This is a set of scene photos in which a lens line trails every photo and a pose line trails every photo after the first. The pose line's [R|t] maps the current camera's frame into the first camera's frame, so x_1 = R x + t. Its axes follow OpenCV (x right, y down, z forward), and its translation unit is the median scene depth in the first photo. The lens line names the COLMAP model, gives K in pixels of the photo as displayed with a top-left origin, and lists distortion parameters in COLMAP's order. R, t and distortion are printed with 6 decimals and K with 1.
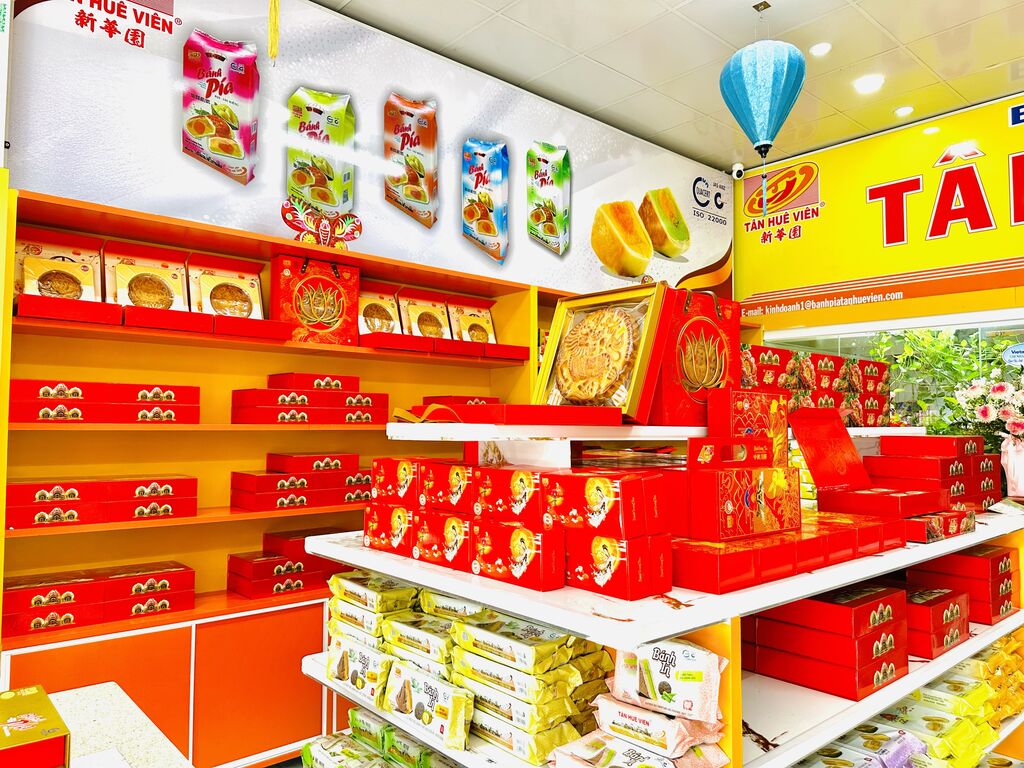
lens RADIAL K [[723.6, 0, 510.7], [0, 723.6, 388.8], [0, 0, 1]] dist [0.064875, -0.077898]
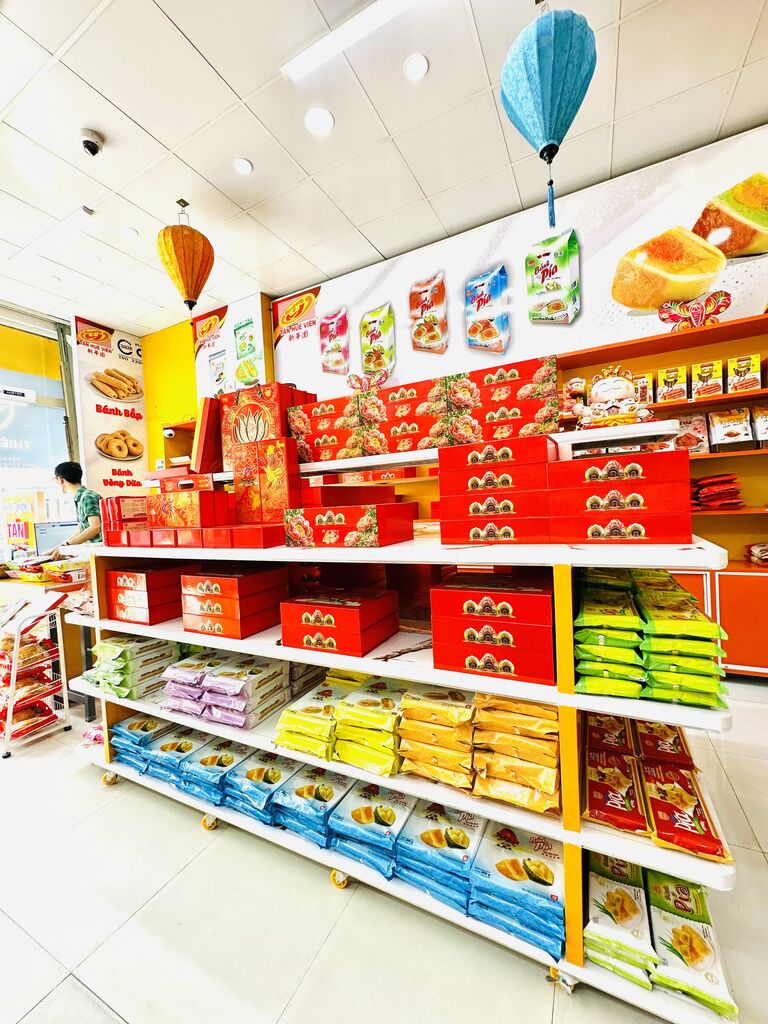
lens RADIAL K [[409.1, 0, 384.0], [0, 409.1, 512.0], [0, 0, 1]] dist [-0.002041, -0.000166]
pose [[0.363224, -0.000685, -0.931702, 0.702302], [0.101744, 0.994048, 0.038934, 0.081007], [0.926130, -0.108937, 0.361131, 0.523610]]
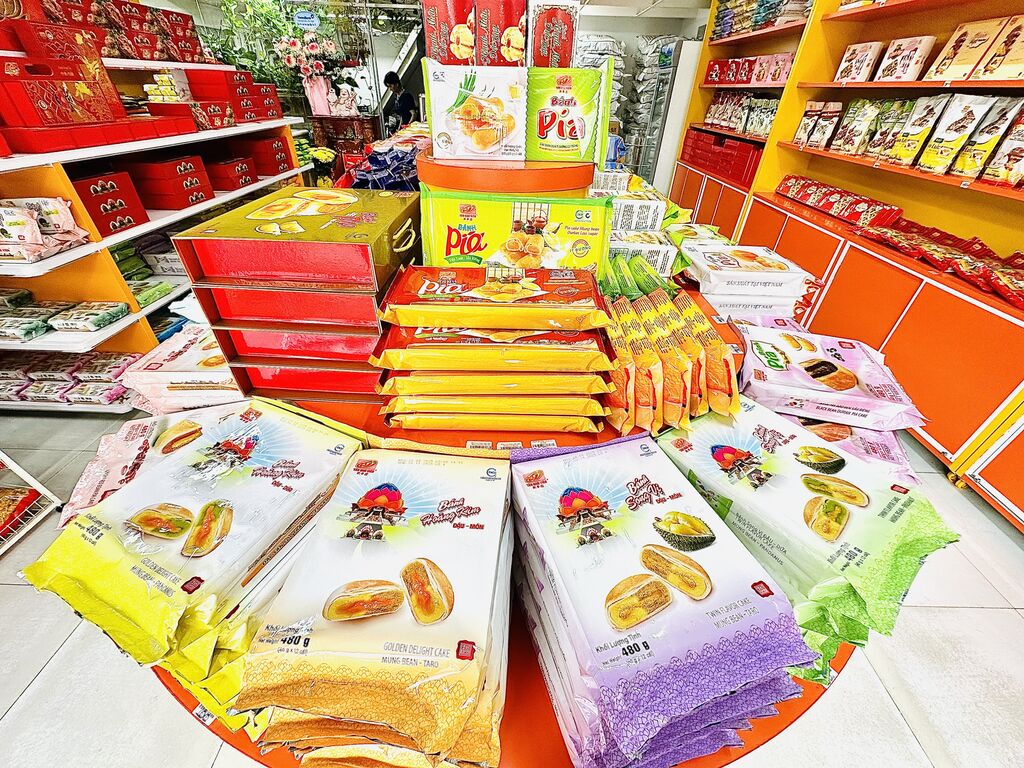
lens RADIAL K [[409.1, 0, 511.8], [0, 409.1, 381.7], [0, 0, 1]] dist [-0.002041, -0.000166]
pose [[0.669345, -0.427327, 0.607757, 0.075249], [-0.055486, 0.786994, 0.614461, 0.008225], [-0.740877, -0.445008, 0.503060, -0.287961]]
